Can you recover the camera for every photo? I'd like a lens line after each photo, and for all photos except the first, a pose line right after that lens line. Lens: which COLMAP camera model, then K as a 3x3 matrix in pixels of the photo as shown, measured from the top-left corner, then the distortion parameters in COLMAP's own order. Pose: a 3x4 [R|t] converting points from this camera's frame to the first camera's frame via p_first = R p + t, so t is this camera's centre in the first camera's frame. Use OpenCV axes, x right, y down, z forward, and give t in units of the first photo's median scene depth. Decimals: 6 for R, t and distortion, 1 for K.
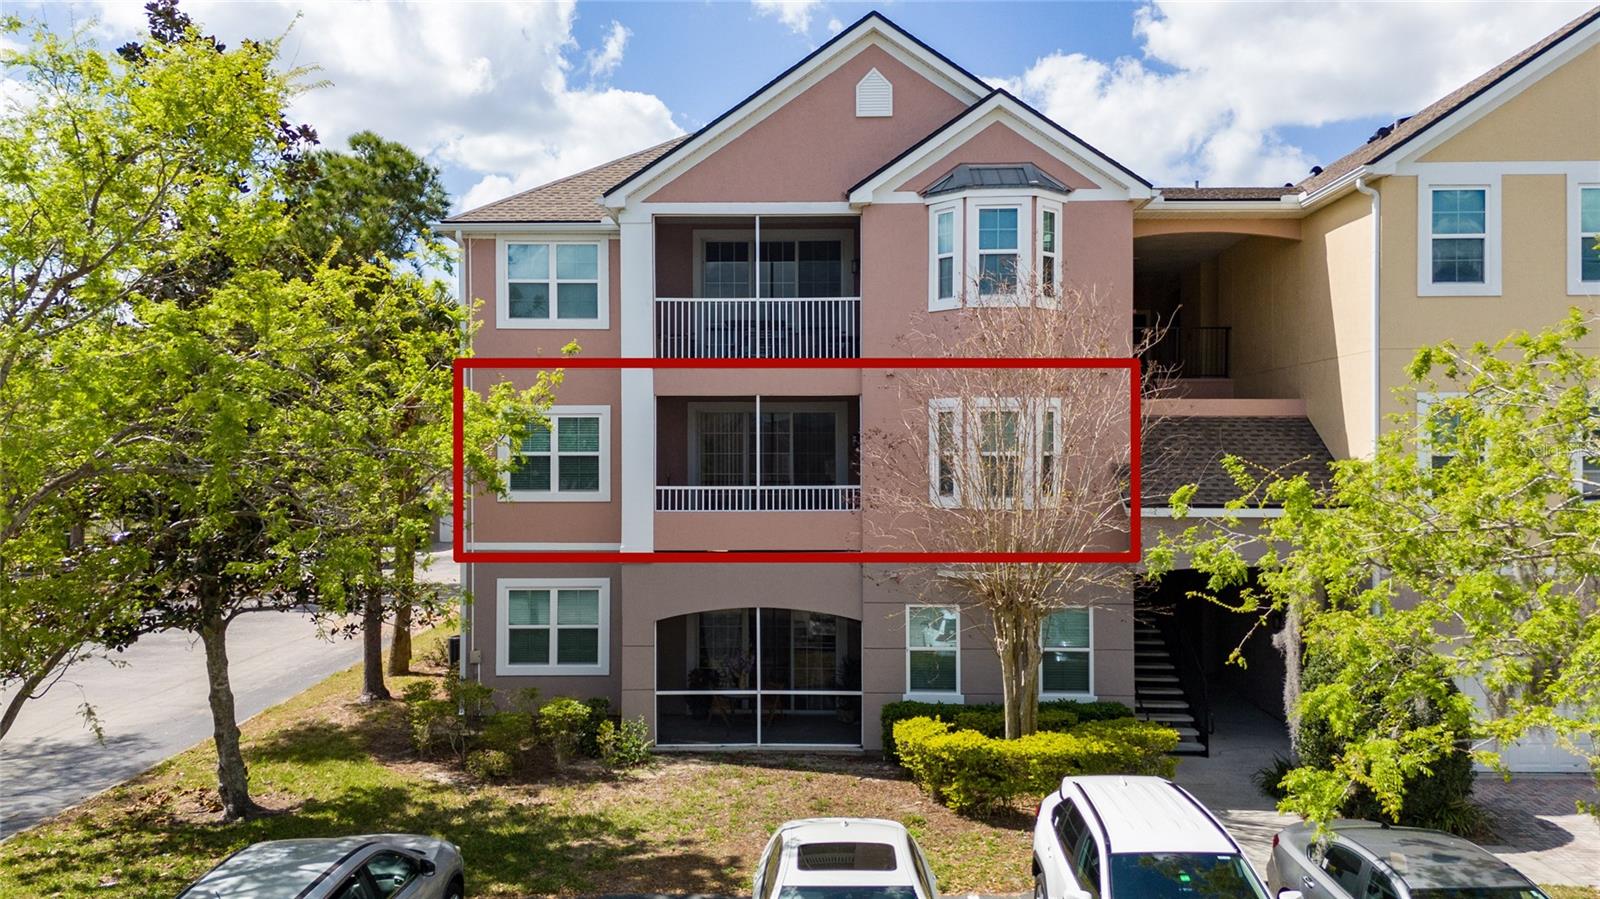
lens RADIAL K [[1168.8, 0, 791.6], [0, 1168.8, 447.1], [0, 0, 1]] dist [0.082011, -0.099975]
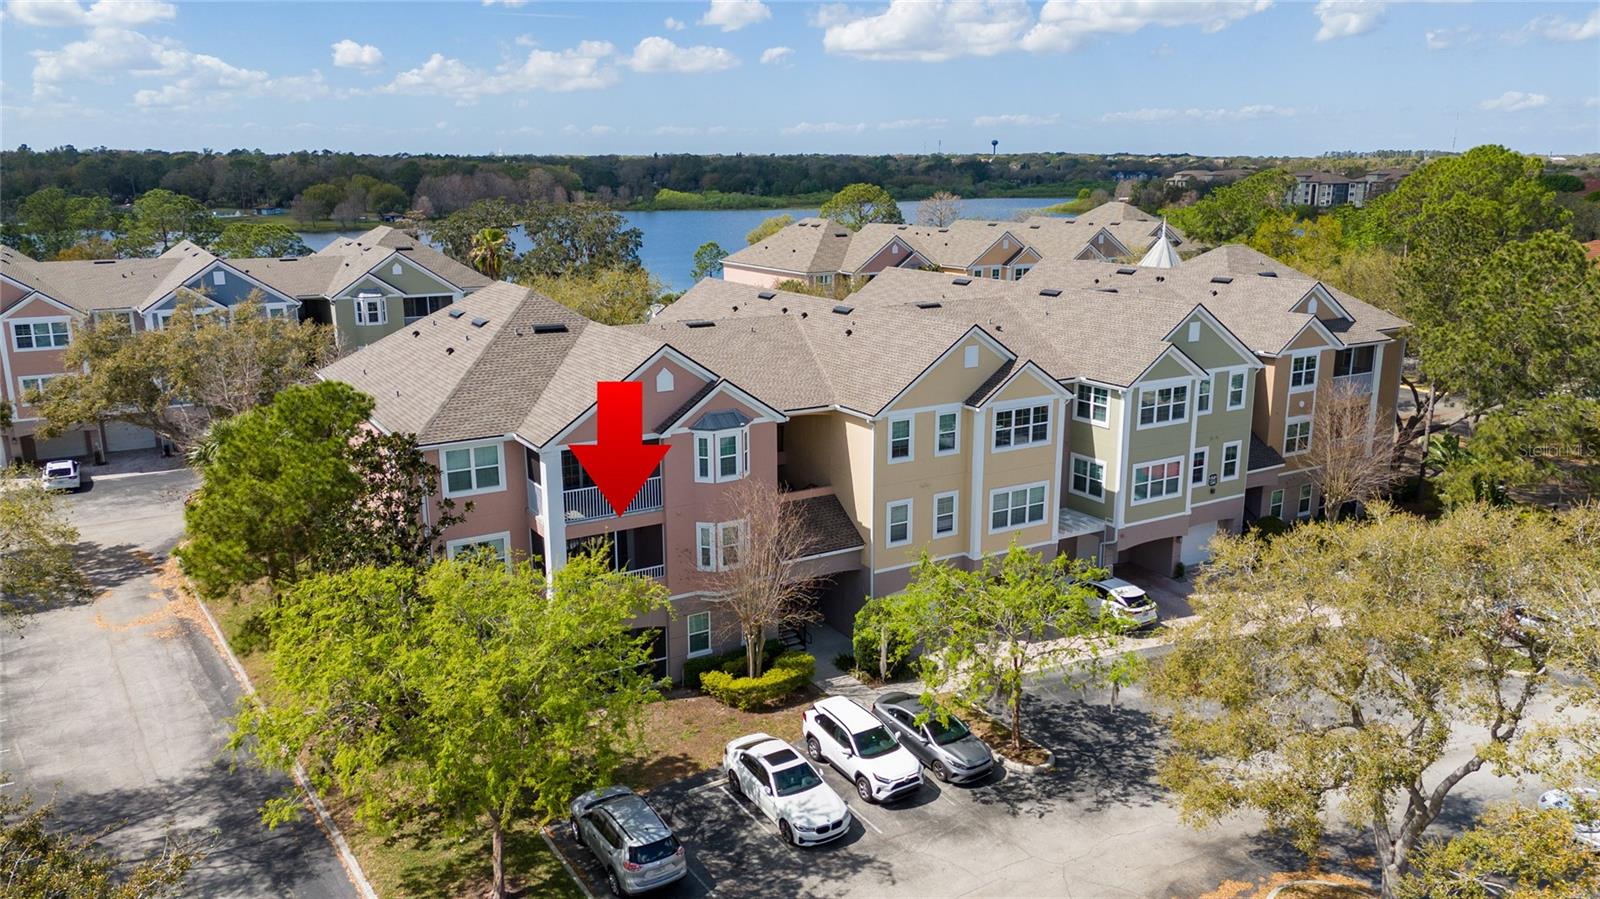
lens RADIAL K [[1168.8, 0, 791.6], [0, 1168.8, 447.1], [0, 0, 1]] dist [0.082011, -0.099975]
pose [[0.843375, -0.127954, 0.521868, -0.806592], [0.001907, 0.971939, 0.235224, -0.657129], [-0.537322, -0.197387, 0.819953, -0.783855]]
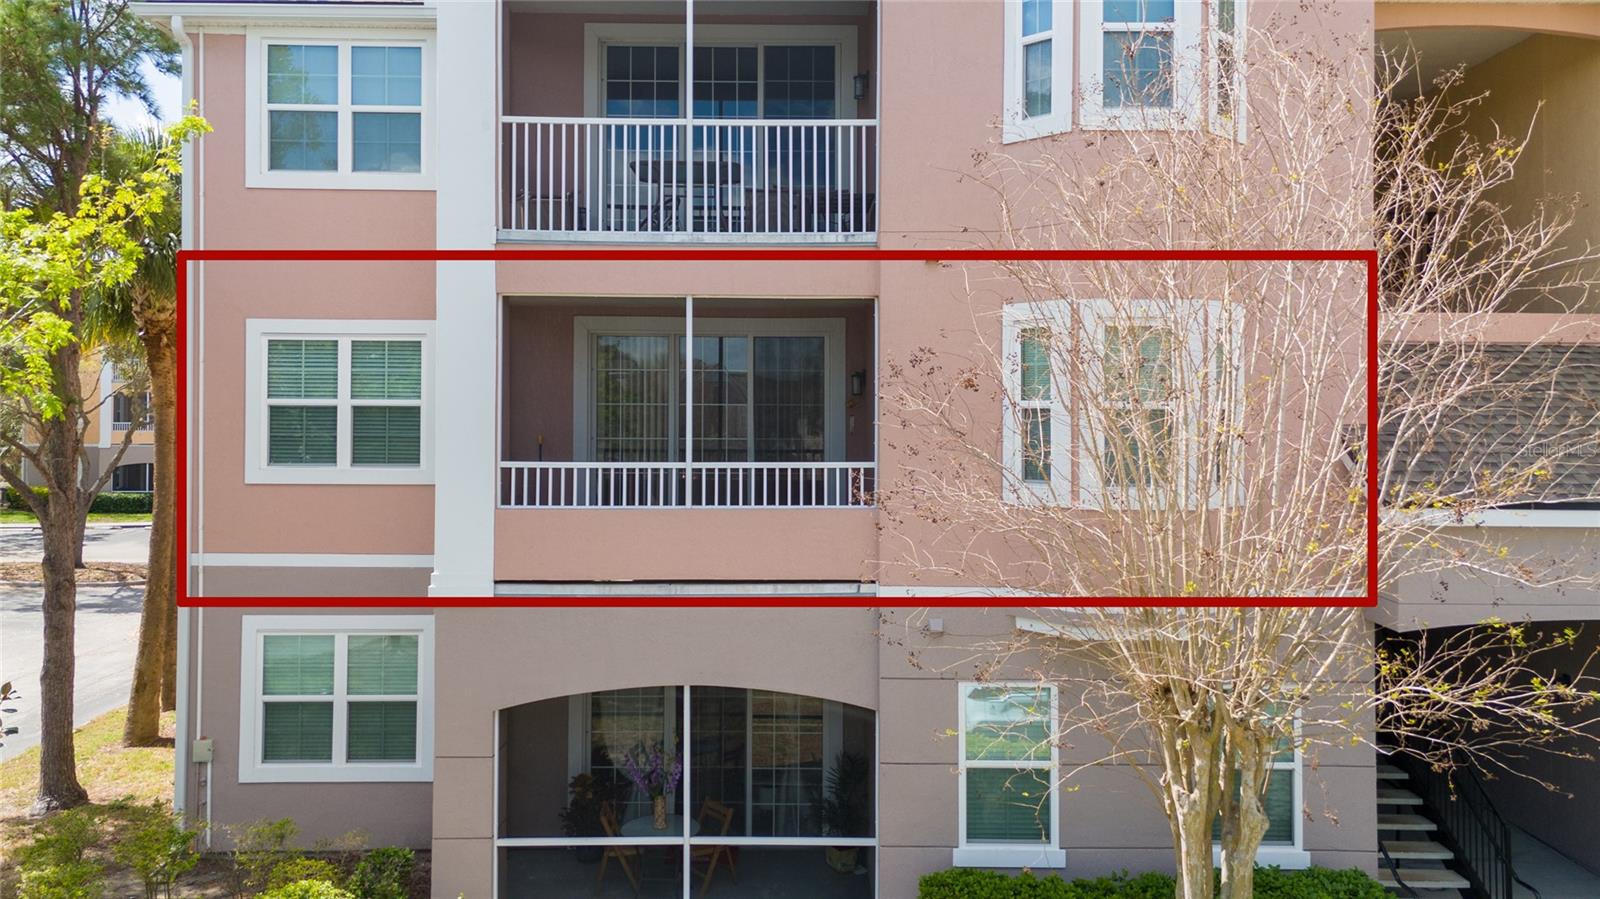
lens RADIAL K [[1168.8, 0, 791.6], [0, 1168.8, 447.1], [0, 0, 1]] dist [0.082011, -0.099975]
pose [[0.999398, 0.006024, 0.034180, 0.000798], [-0.007218, 0.999364, 0.034919, 0.006549], [-0.033948, -0.035145, 0.998805, 0.447760]]
